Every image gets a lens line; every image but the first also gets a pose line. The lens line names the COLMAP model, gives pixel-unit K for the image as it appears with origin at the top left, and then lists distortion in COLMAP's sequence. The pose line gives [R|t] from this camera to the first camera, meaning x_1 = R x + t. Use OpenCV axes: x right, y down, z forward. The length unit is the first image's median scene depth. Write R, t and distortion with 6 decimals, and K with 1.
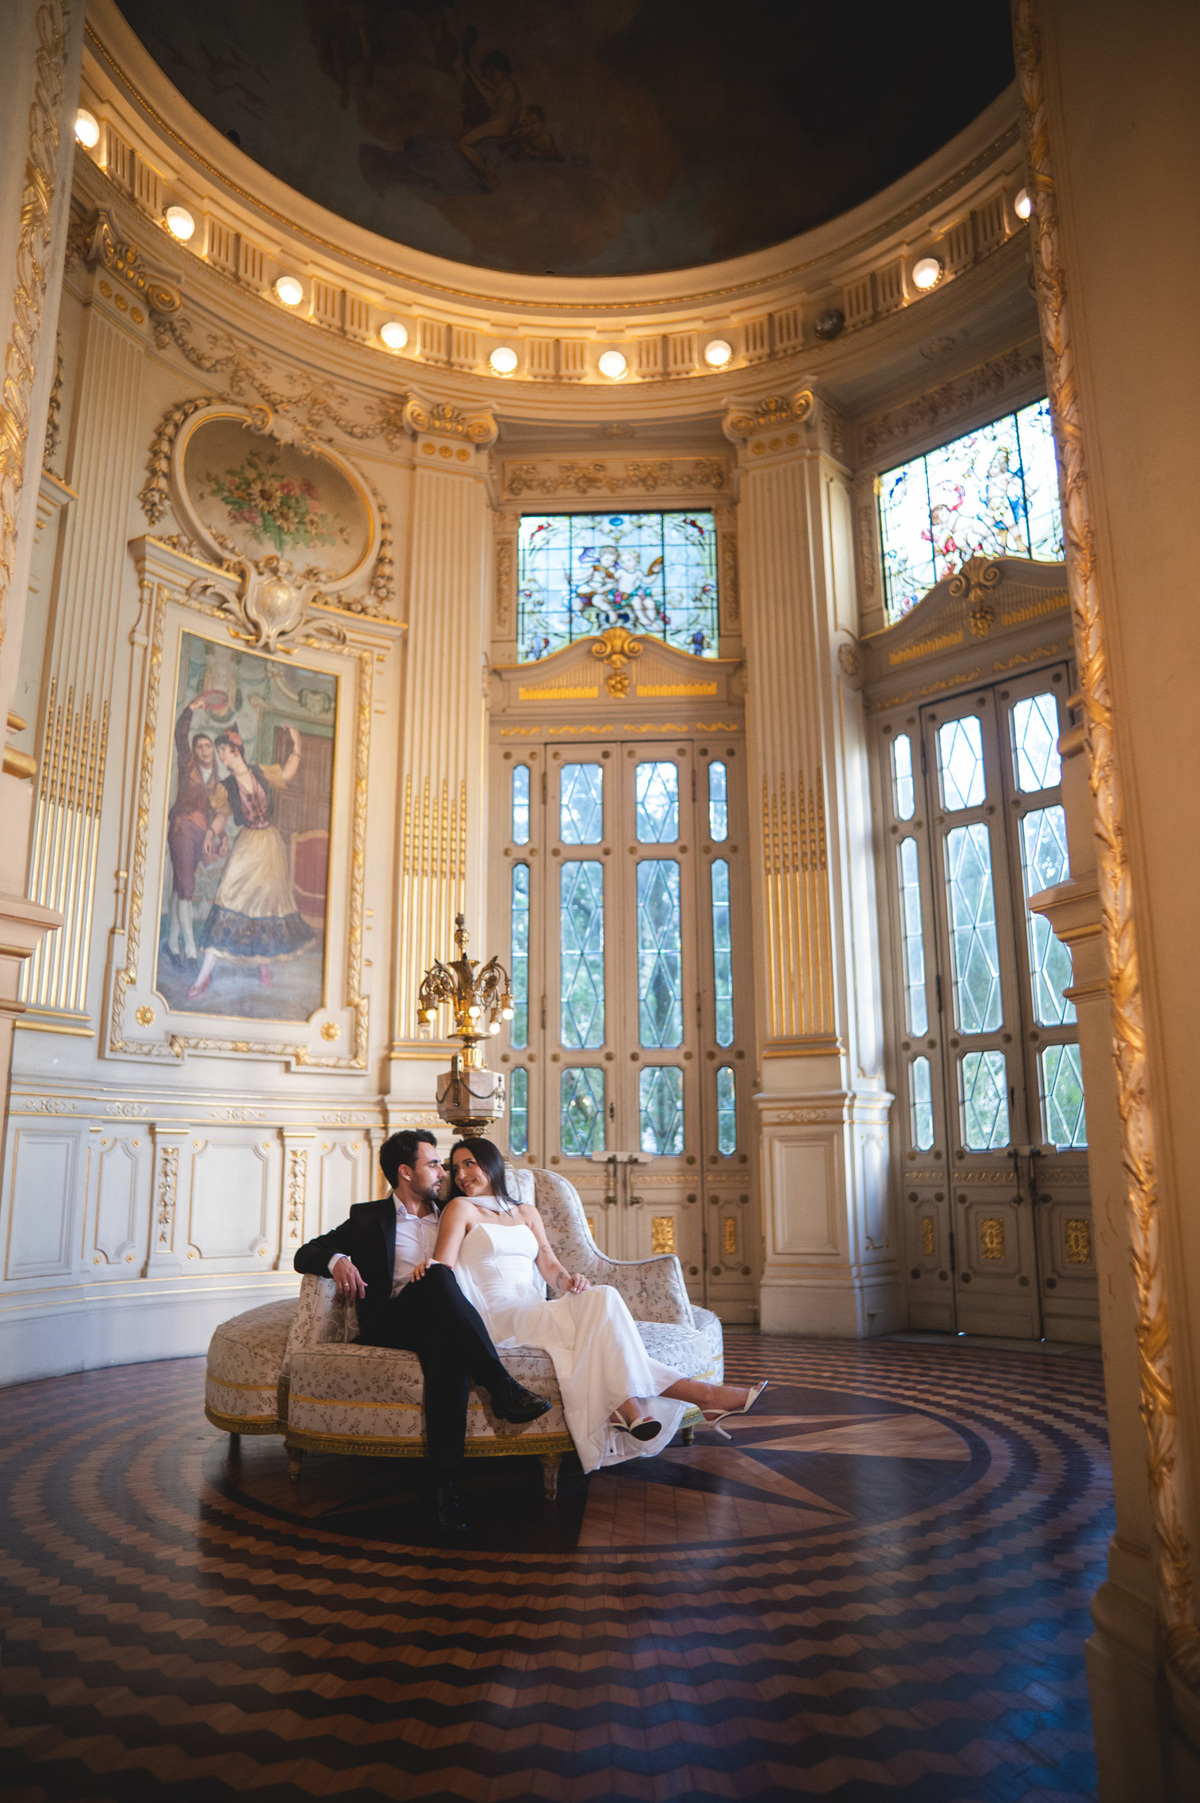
lens RADIAL K [[1254.3, 0, 595.7], [0, 1254.3, 915.3], [0, 0, 1]] dist [-0.076450, 0.054190]
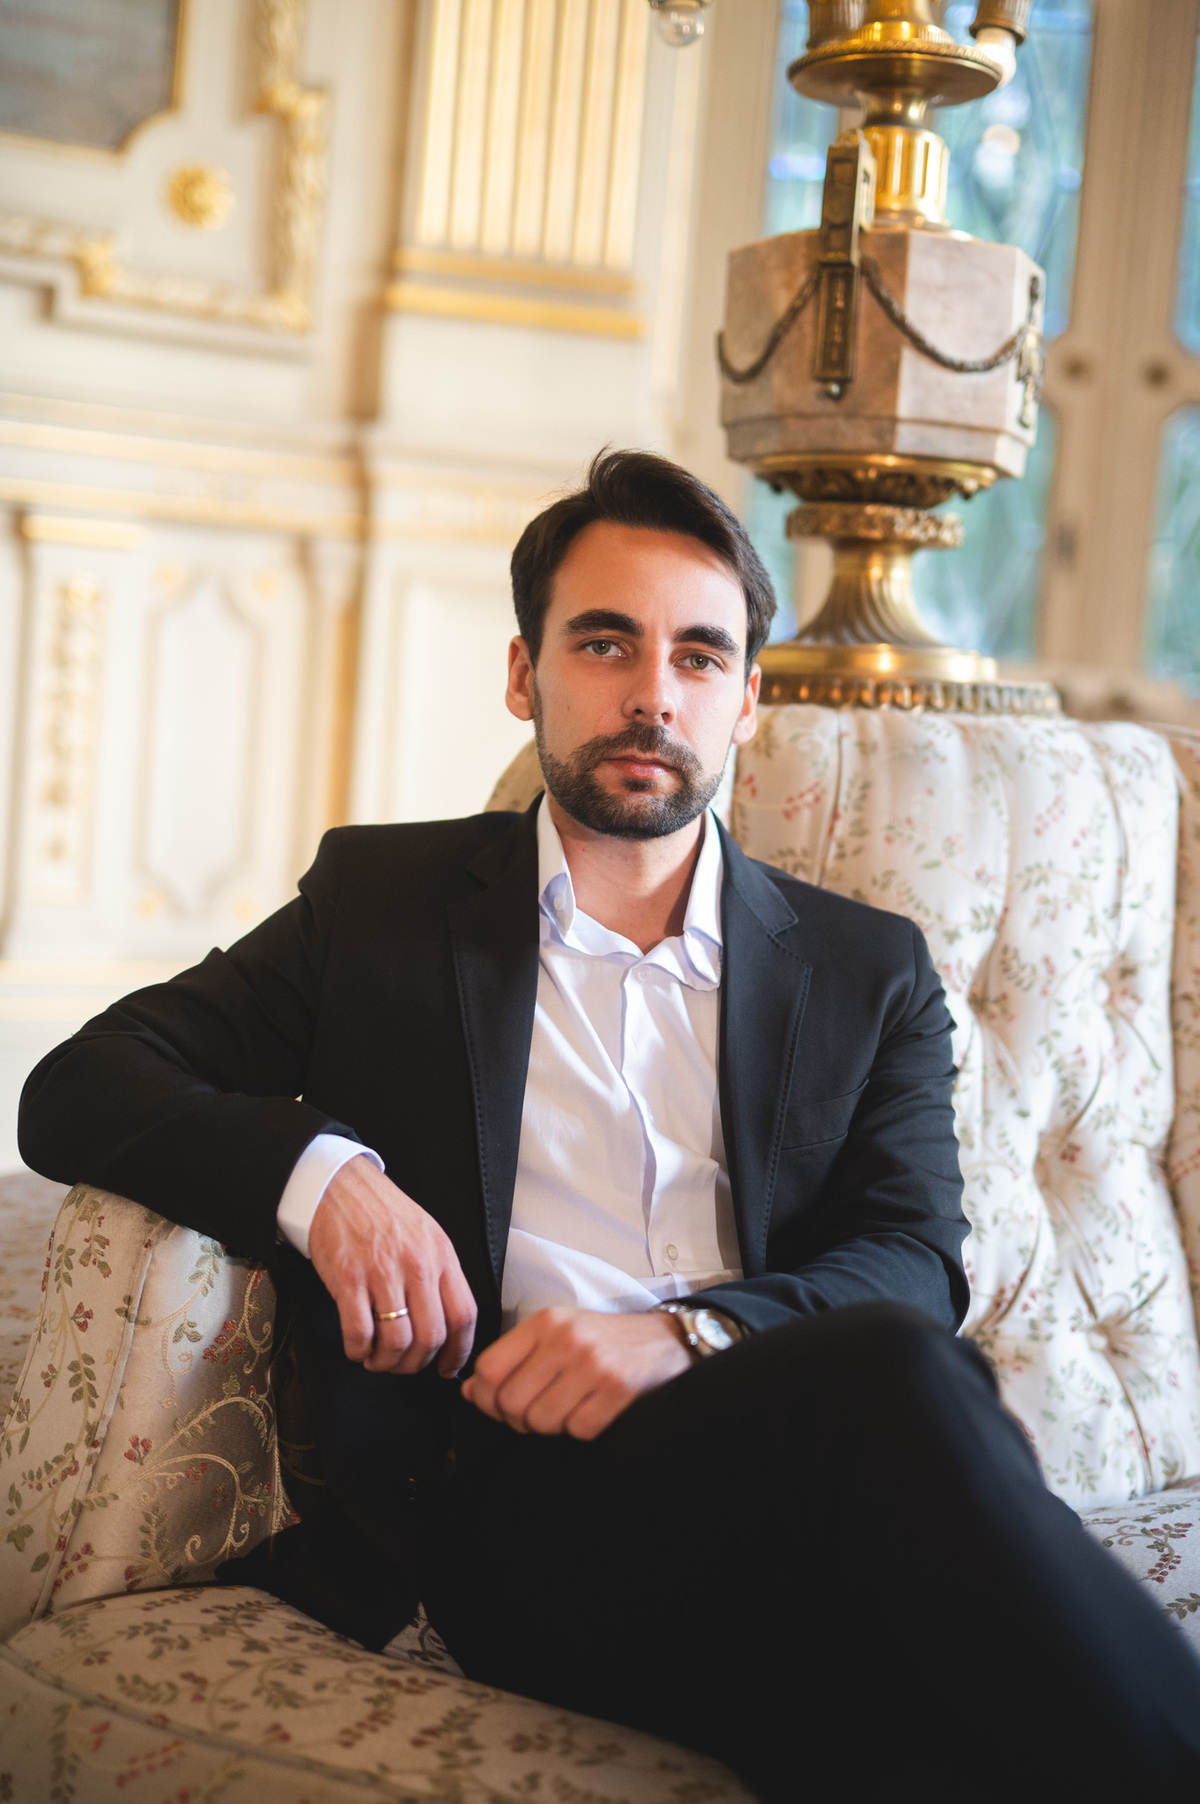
lens RADIAL K [[2678.8, 0, 618.2], [0, 2678.8, 939.8], [0, 0, 1]] dist [-0.008943, 0.000000]
pose [[0.995950, 0.085570, -0.027578, -0.081998], [-0.074029, 0.954610, 0.288513, 0.073334], [0.051014, -0.285303, 0.957079, 0.357598]]
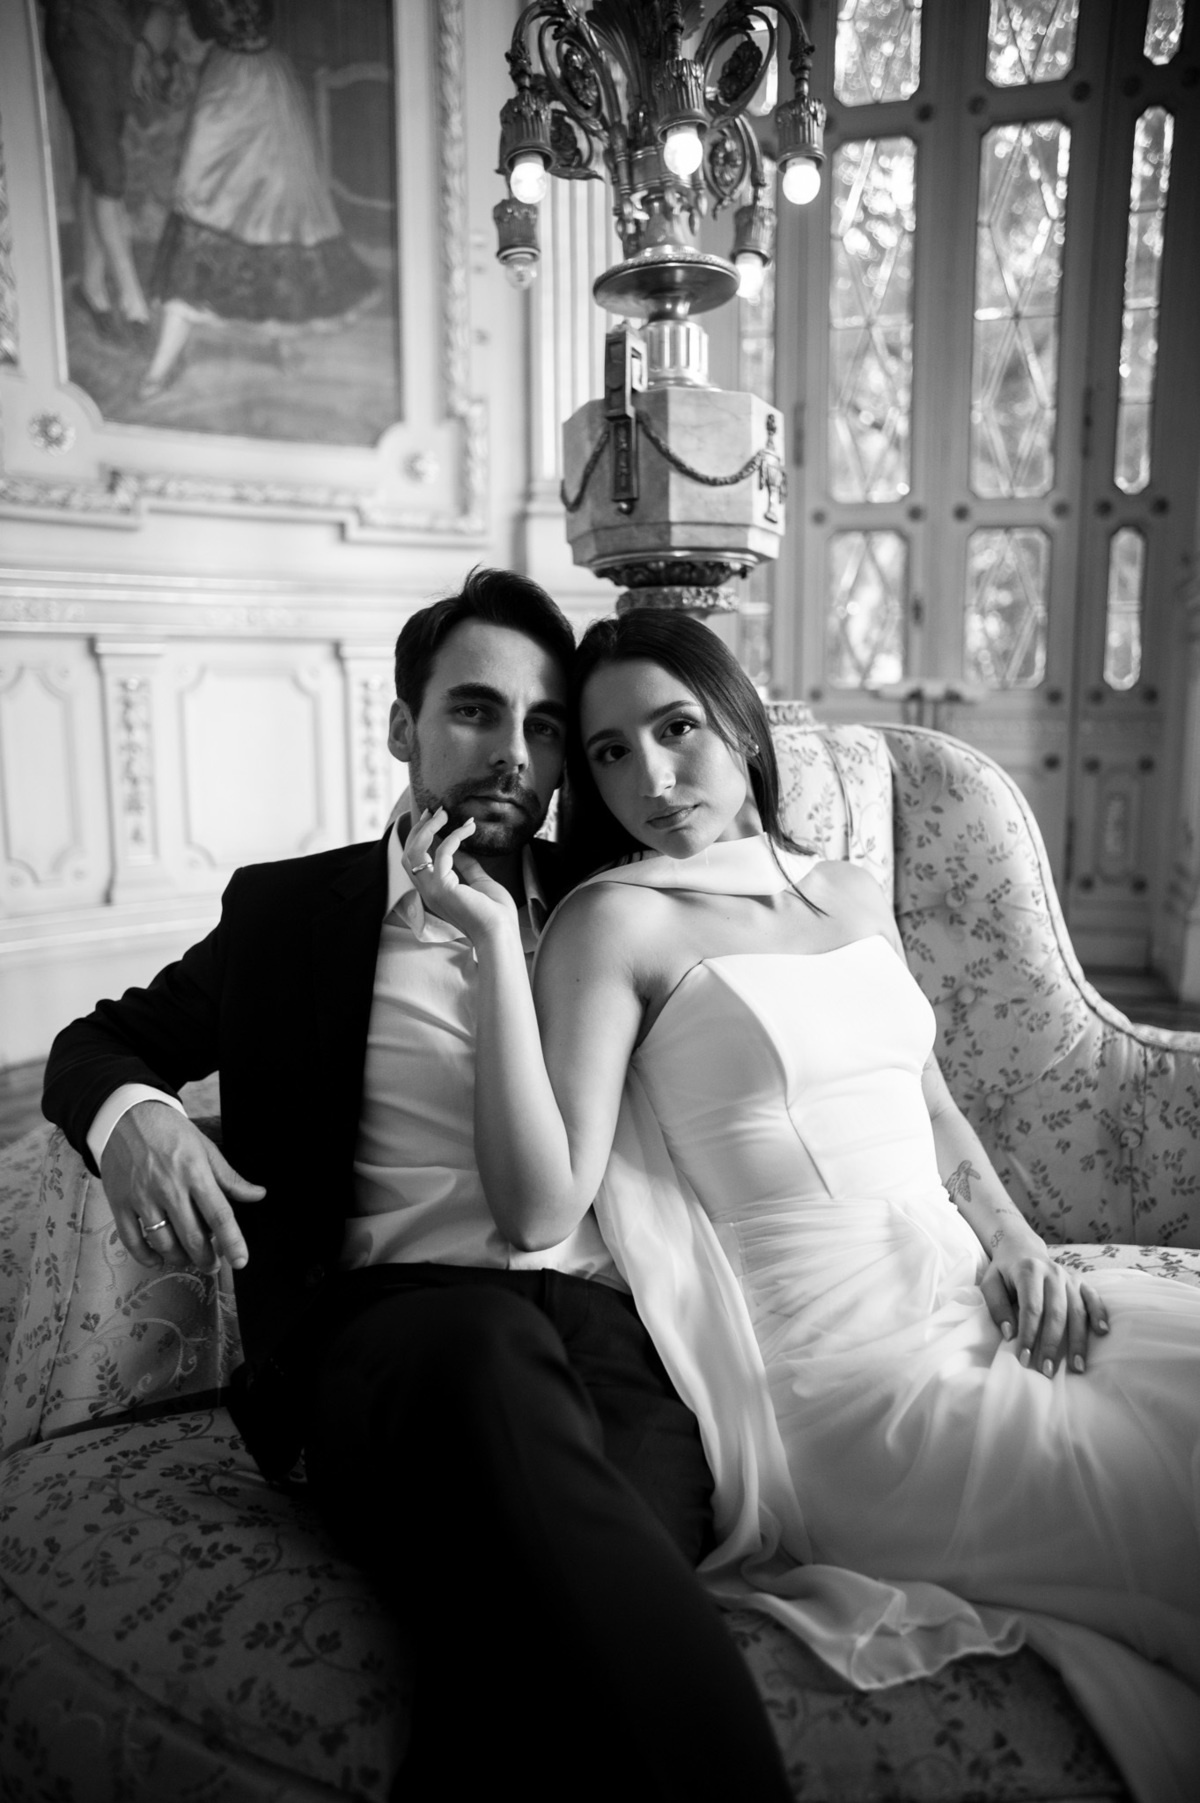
lens RADIAL K [[1254.3, 0, 579.4], [0, 1254.3, 908.8], [0, 0, 1]] dist [-0.076450, 0.054190]
pose [[0.985425, 0.026119, -0.168093, -0.045621], [0.035234, 0.935376, 0.351896, 0.088292], [0.166422, -0.352690, 0.920822, 0.452207]]
